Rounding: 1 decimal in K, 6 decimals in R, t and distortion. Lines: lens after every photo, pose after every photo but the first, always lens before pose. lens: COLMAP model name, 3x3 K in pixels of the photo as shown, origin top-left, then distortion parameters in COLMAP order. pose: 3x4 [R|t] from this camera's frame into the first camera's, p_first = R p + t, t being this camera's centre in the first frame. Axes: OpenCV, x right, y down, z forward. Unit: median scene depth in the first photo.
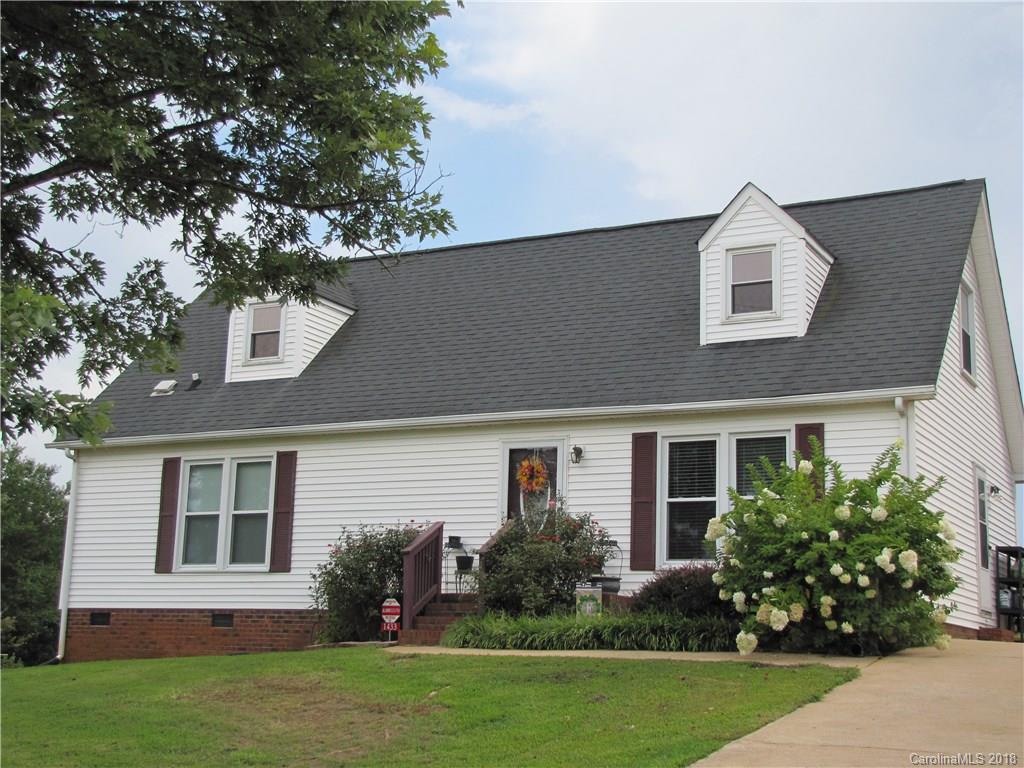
lens RADIAL K [[1494.7, 0, 517.5], [0, 1494.7, 383.4], [0, 0, 1]] dist [0.032559, 0.000000]
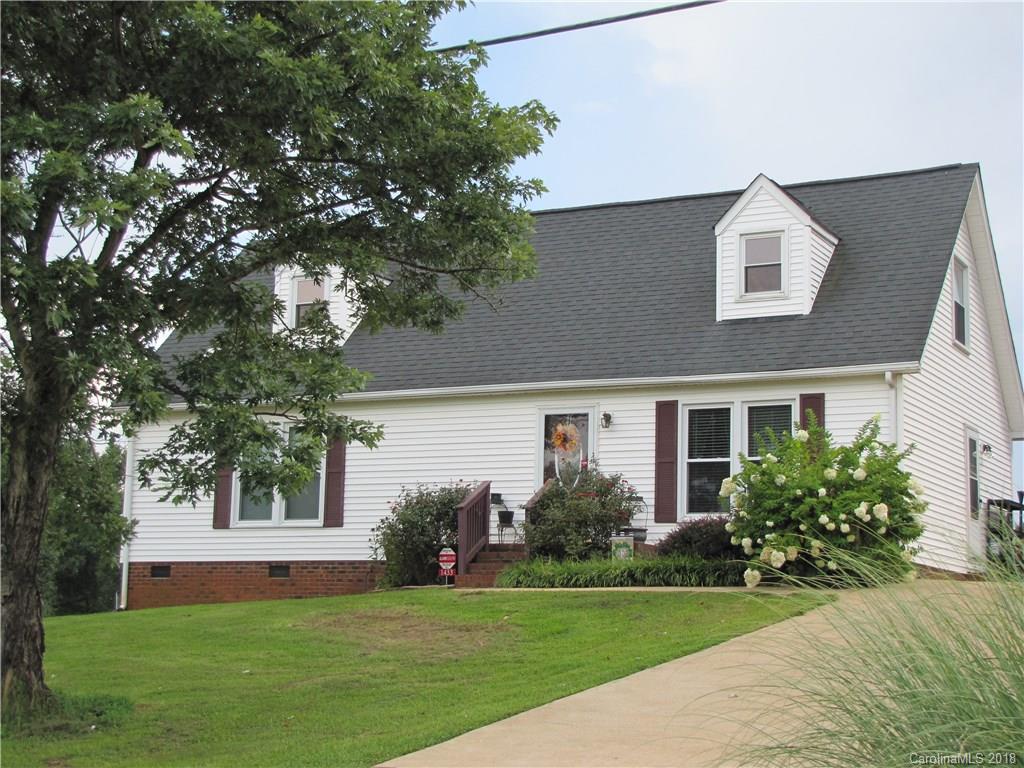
lens RADIAL K [[1751.3, 0, 507.4], [0, 1751.3, 383.5], [0, 0, 1]] dist [0.084745, 0.000000]
pose [[0.999980, -0.006300, 0.000409, -0.035816], [0.006277, 0.999122, 0.041416, -0.035749], [-0.000670, -0.041413, 0.999142, -0.319935]]
